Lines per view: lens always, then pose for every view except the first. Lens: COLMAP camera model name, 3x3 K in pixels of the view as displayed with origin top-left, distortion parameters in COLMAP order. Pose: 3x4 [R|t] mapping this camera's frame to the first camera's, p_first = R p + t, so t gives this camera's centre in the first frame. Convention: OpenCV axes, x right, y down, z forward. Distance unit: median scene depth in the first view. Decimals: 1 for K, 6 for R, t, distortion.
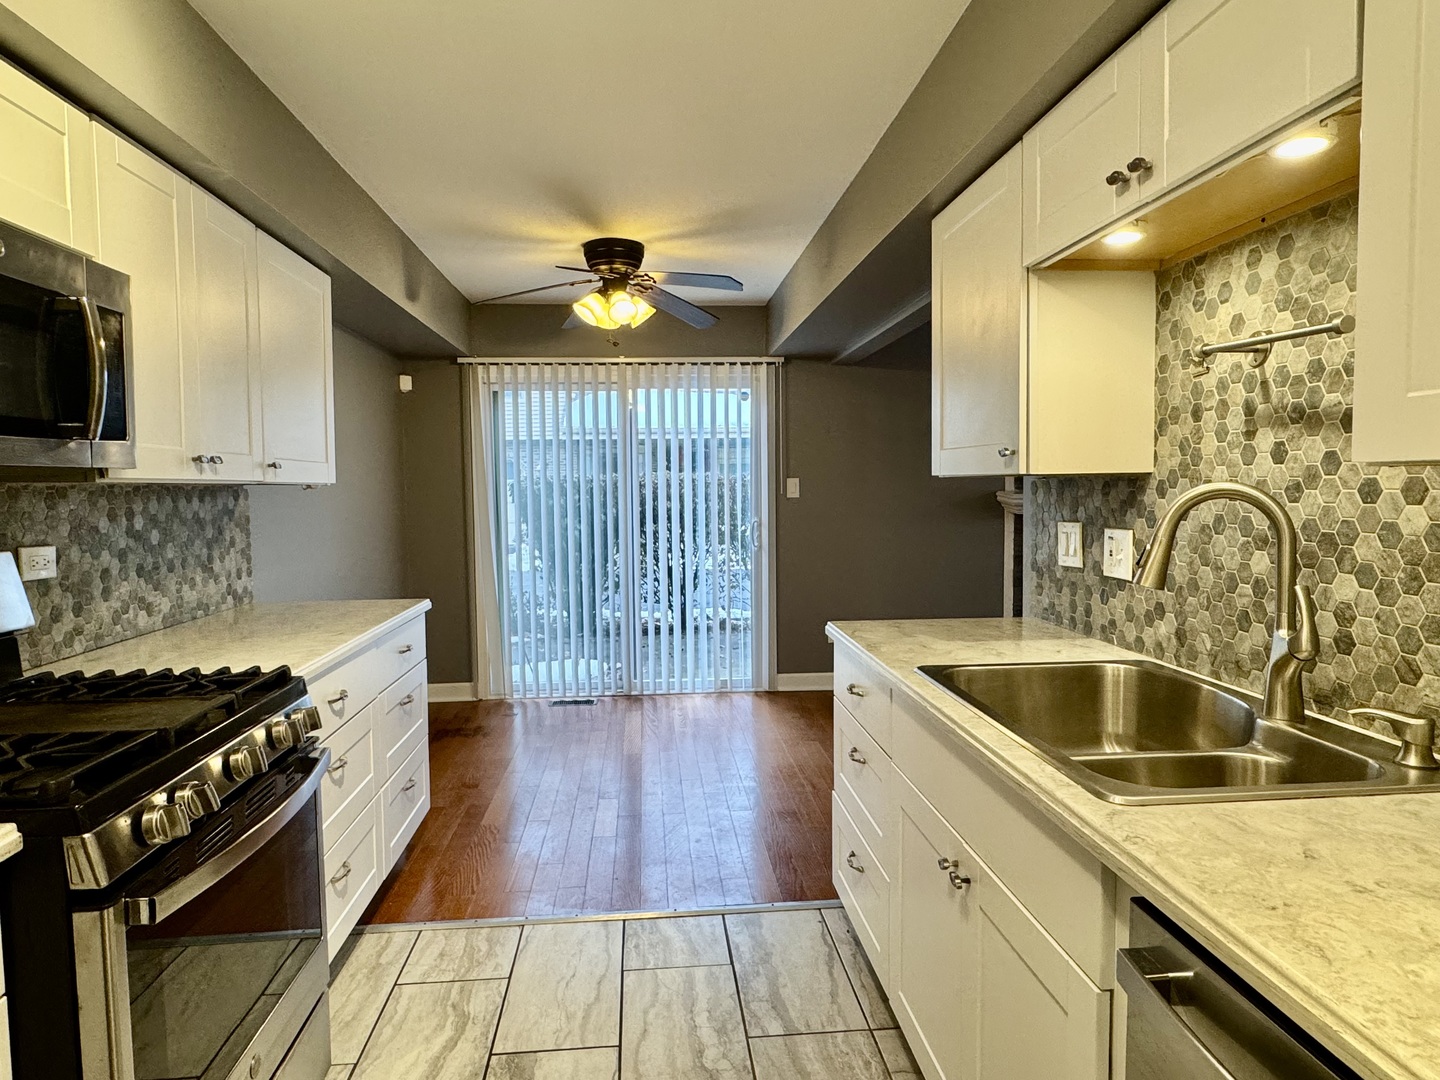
lens RADIAL K [[856.2, 0, 719.1], [0, 856.2, 540.1], [0, 0, 1]] dist [-0.003444, 0.001072]
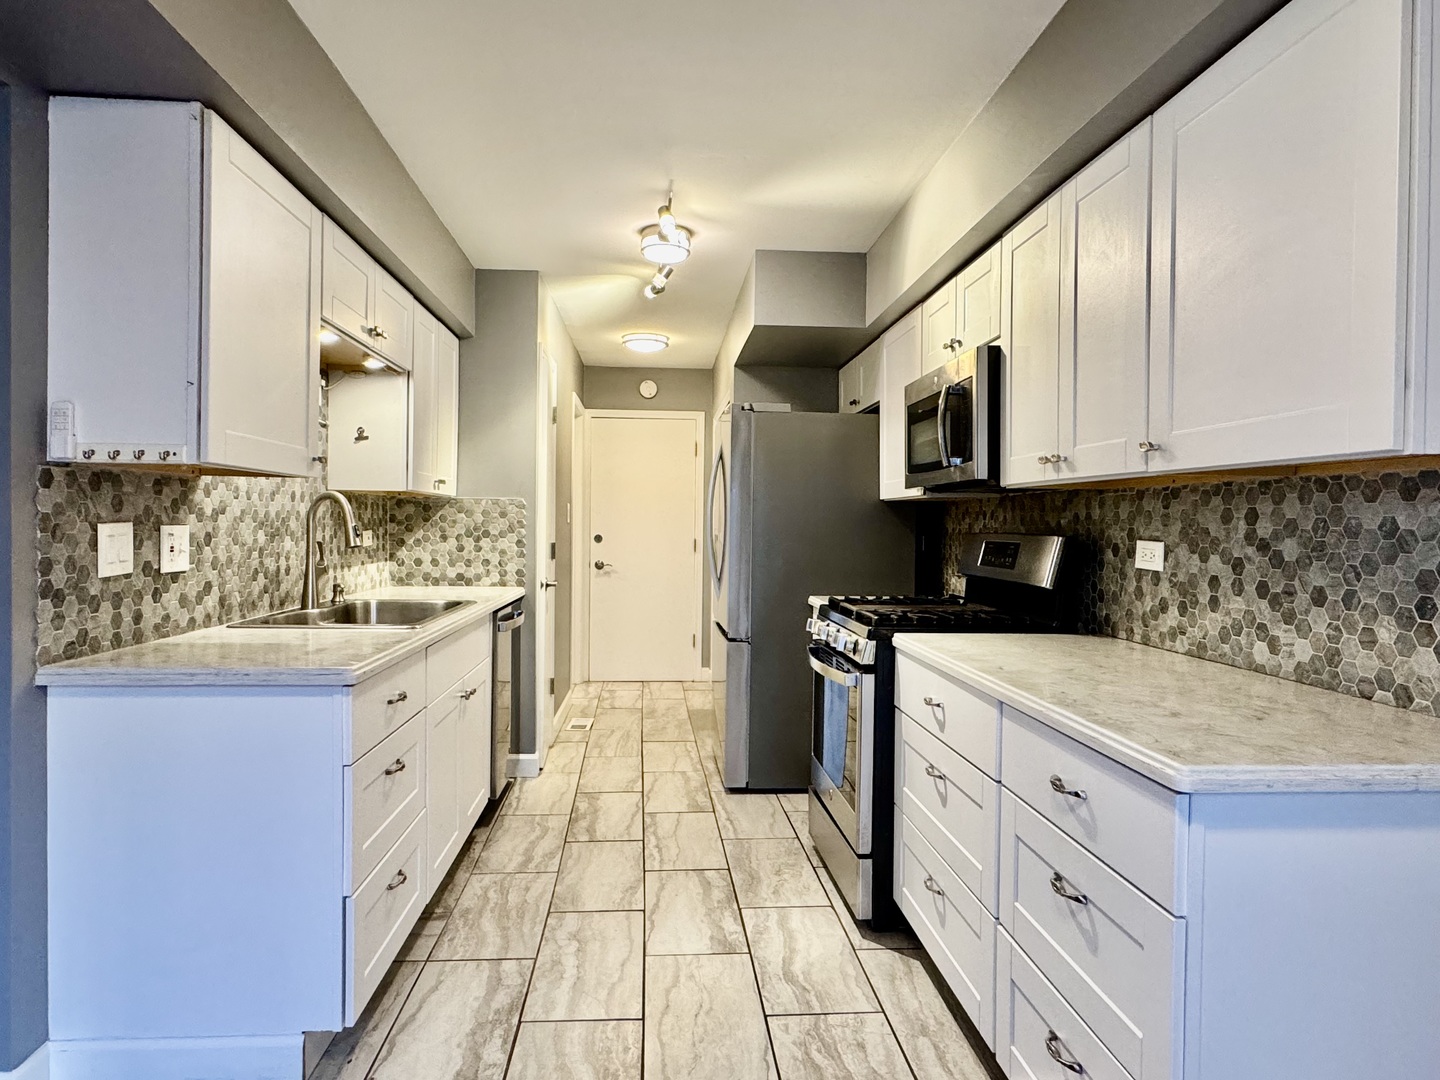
lens RADIAL K [[856.2, 0, 715.4], [0, 856.2, 538.5], [0, 0, 1]] dist [-0.003444, 0.001072]
pose [[-0.999782, -0.003176, 0.020627, -0.217440], [-0.001488, 0.996684, 0.081360, -0.080254], [-0.020817, 0.081311, -0.996471, 1.959380]]
